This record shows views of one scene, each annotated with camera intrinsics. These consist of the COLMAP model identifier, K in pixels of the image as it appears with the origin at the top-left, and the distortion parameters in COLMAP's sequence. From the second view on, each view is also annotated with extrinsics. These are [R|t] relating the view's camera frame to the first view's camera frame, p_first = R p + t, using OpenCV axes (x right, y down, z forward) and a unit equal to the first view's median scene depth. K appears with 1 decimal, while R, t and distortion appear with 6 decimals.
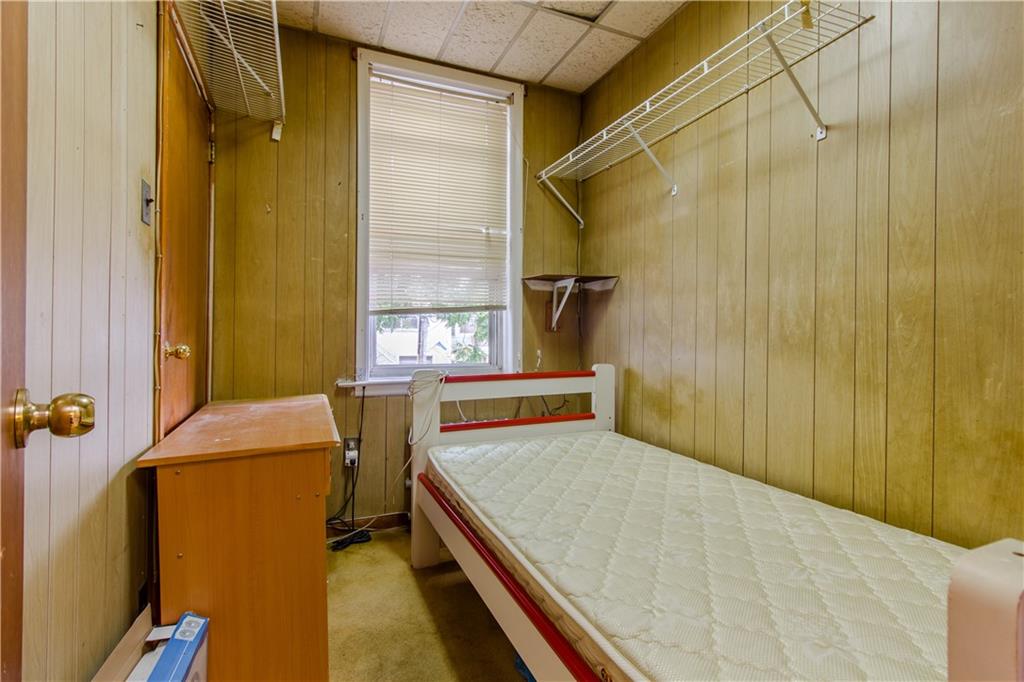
lens RADIAL K [[470.9, 0, 509.1], [0, 470.9, 337.1], [0, 0, 1]] dist [0.002779, 0.000851]
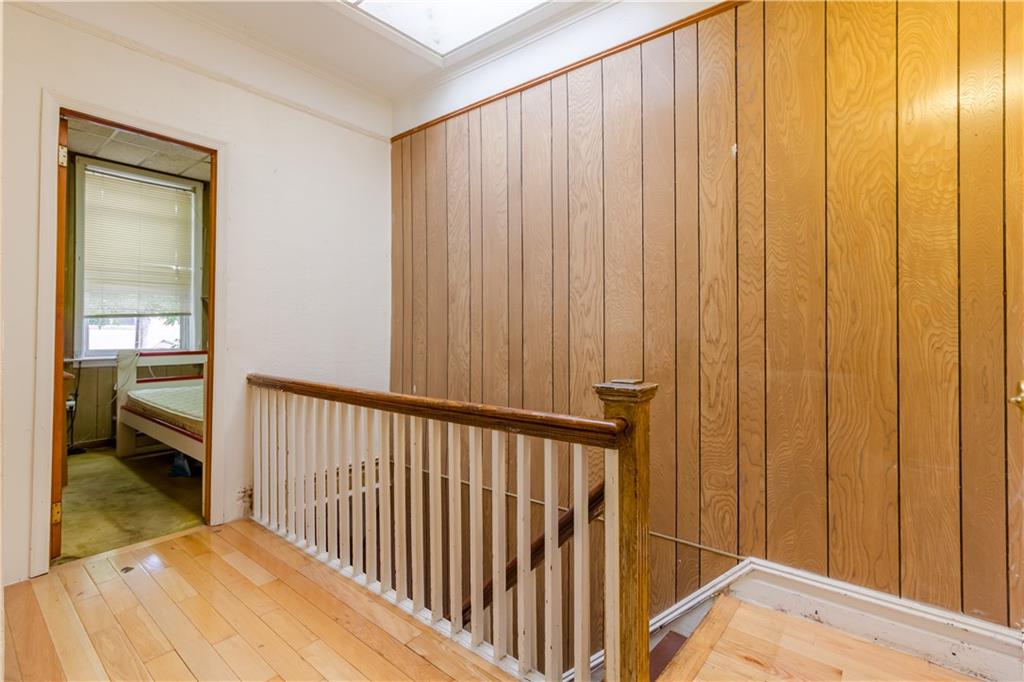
lens RADIAL K [[470.9, 0, 515.0], [0, 470.9, 331.5], [0, 0, 1]] dist [0.002779, 0.000851]
pose [[0.886685, -0.000430, 0.462374, 0.271129], [0.003694, 0.999974, -0.006154, 0.015024], [-0.462360, 0.007164, 0.886664, -1.146209]]
